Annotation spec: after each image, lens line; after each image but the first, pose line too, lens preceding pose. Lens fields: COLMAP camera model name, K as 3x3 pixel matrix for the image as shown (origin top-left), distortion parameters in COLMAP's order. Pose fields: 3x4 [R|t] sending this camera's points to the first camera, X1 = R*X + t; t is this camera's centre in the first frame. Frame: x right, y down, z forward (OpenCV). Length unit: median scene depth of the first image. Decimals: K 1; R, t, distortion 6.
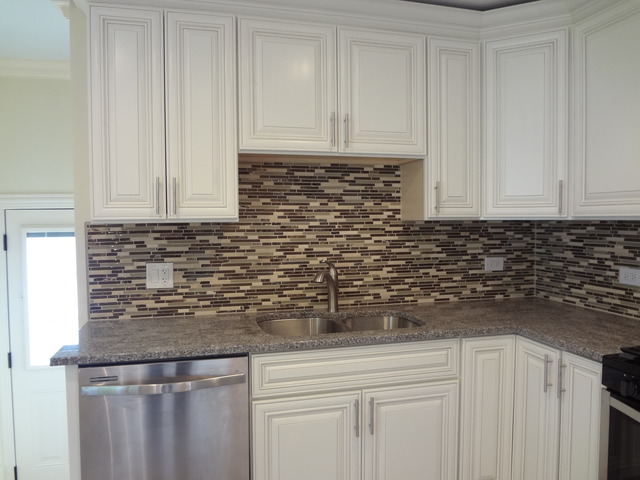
lens RADIAL K [[477.9, 0, 320.0], [0, 477.9, 240.0], [0, 0, 1]] dist [-0.050403, 0.007397]
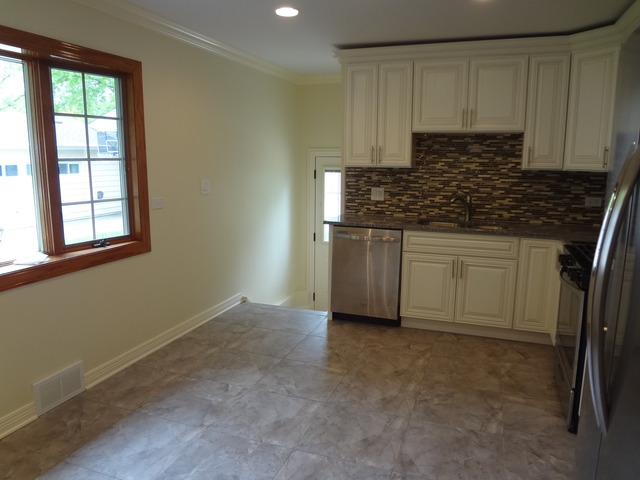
lens RADIAL K [[477.9, 0, 320.0], [0, 477.9, 240.0], [0, 0, 1]] dist [-0.050403, 0.007397]
pose [[0.820894, 0.108815, -0.560618, 0.573672], [-0.038626, 0.990010, 0.135601, 0.004215], [0.569774, -0.089659, 0.816896, -0.743921]]
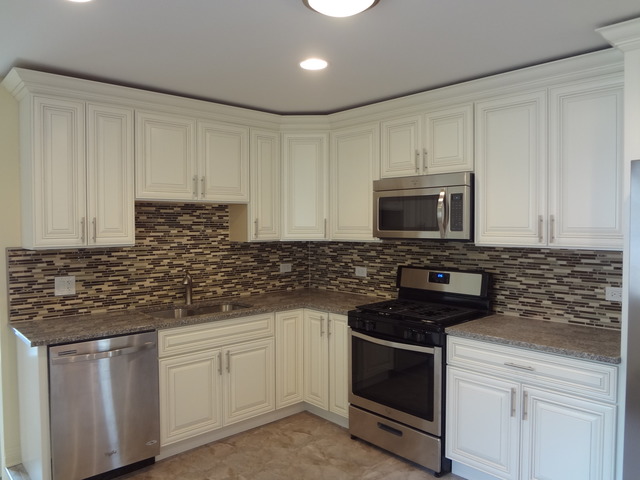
lens RADIAL K [[477.9, 0, 320.0], [0, 477.9, 240.0], [0, 0, 1]] dist [-0.050403, 0.007397]
pose [[0.885706, -0.012539, 0.464077, -0.299107], [0.018478, 0.999795, -0.008253, -0.029828], [-0.463878, 0.015885, 0.885757, -0.508590]]
